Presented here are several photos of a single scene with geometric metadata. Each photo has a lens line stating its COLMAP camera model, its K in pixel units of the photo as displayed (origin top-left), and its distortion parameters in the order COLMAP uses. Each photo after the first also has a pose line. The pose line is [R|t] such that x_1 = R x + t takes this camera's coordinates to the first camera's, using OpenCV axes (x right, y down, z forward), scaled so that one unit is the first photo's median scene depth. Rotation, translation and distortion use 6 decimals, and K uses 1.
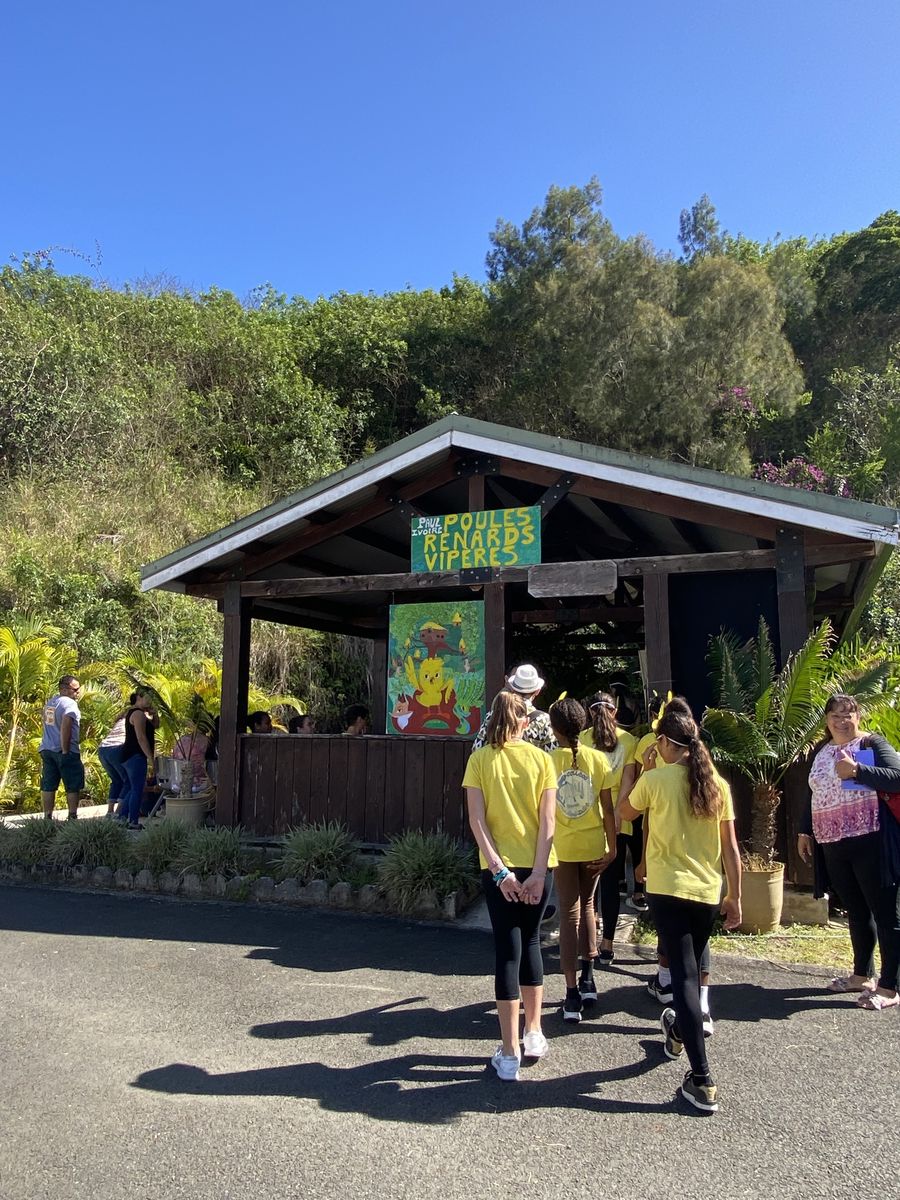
lens RADIAL K [[864.8, 0, 450.0], [0, 864.8, 600.0], [0, 0, 1]] dist [0.038860, -0.002144]
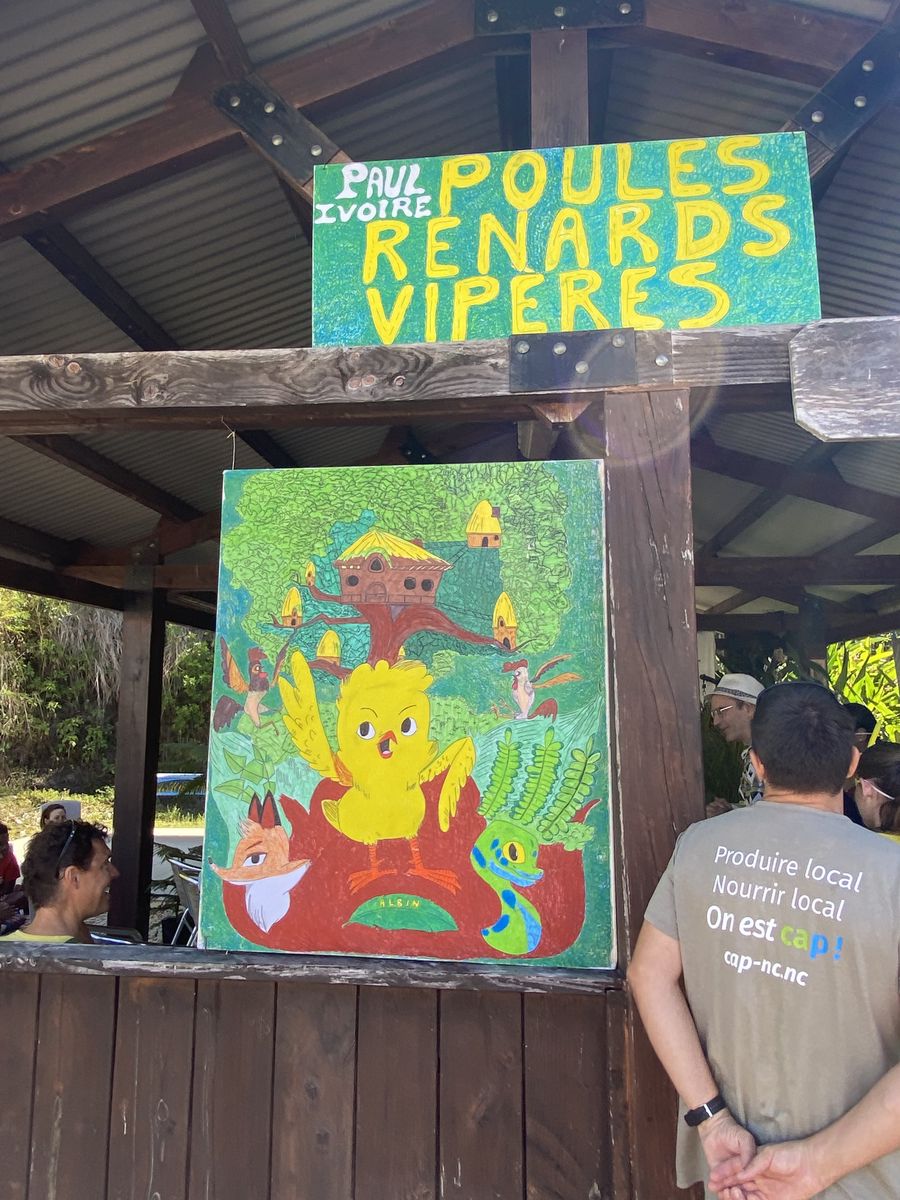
lens RADIAL K [[864.8, 0, 450.0], [0, 864.8, 600.0], [0, 0, 1]] dist [0.038860, -0.002144]
pose [[0.956753, 0.032939, 0.289030, -0.081910], [-0.035337, 0.999371, 0.003079, 0.046267], [-0.288747, -0.013159, 0.957315, 0.736421]]
